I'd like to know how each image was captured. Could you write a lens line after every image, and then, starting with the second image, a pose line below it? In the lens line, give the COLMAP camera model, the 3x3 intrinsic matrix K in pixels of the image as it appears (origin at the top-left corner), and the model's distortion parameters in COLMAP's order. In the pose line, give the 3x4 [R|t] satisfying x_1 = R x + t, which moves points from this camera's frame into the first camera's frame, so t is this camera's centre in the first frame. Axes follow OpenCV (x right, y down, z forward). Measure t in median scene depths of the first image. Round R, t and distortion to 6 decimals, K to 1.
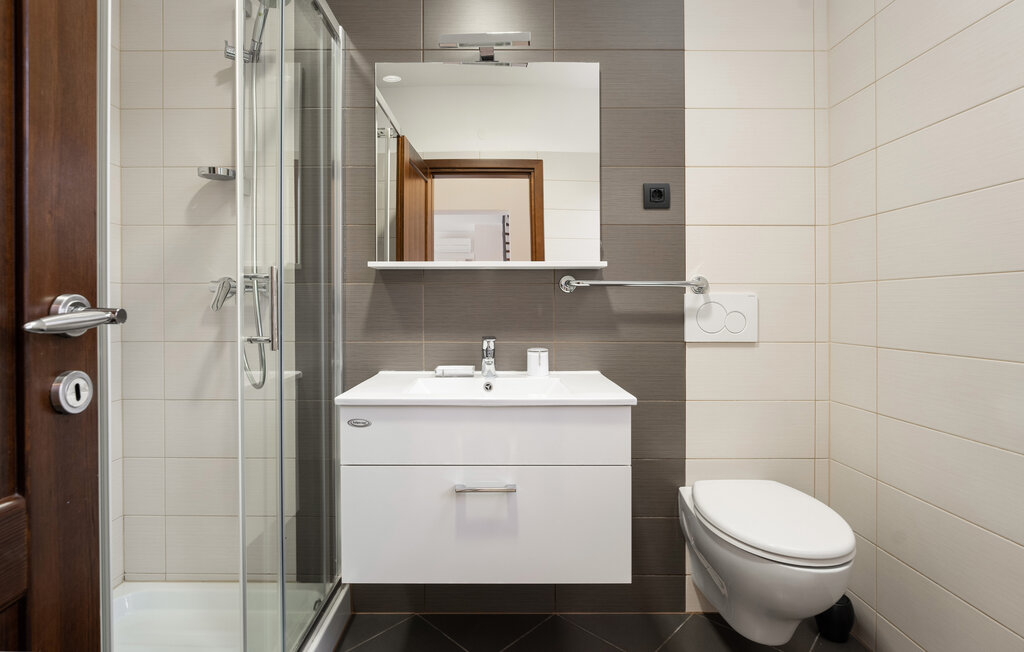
lens RADIAL K [[473.4, 0, 513.3], [0, 473.4, 315.3], [0, 0, 1]] dist [-0.000530, 0.000025]
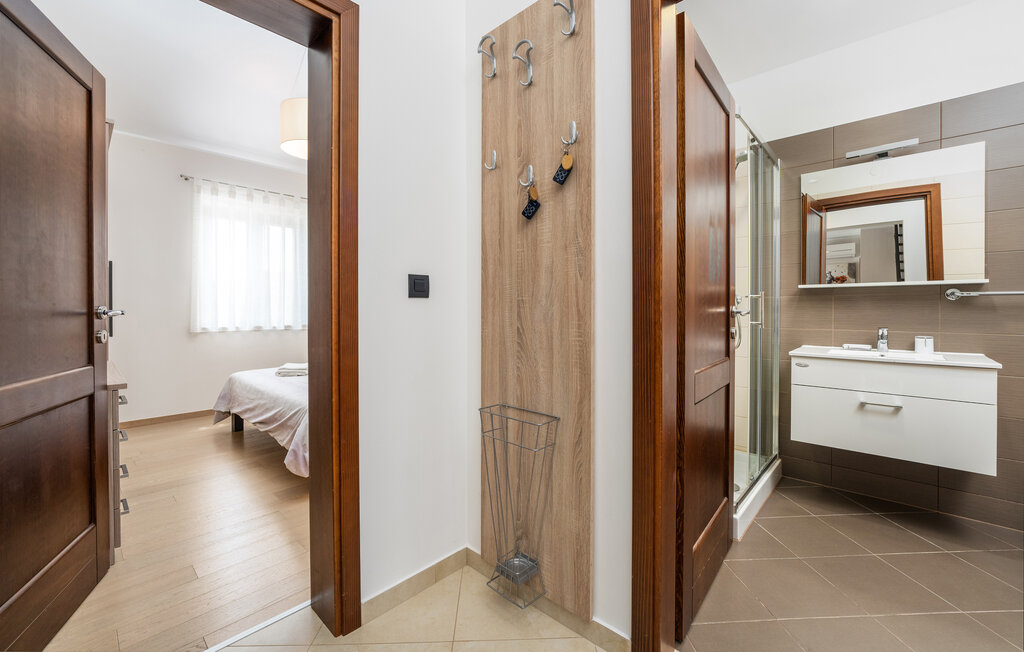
lens RADIAL K [[426.1, 0, 510.8], [0, 426.1, 309.8], [0, 0, 1]] dist [-0.004797, 0.000191]
pose [[0.726959, 0.006150, -0.686654, 0.019809], [-0.010902, 0.999937, -0.002587, 0.001563], [0.686595, 0.009366, 0.726980, -0.932257]]
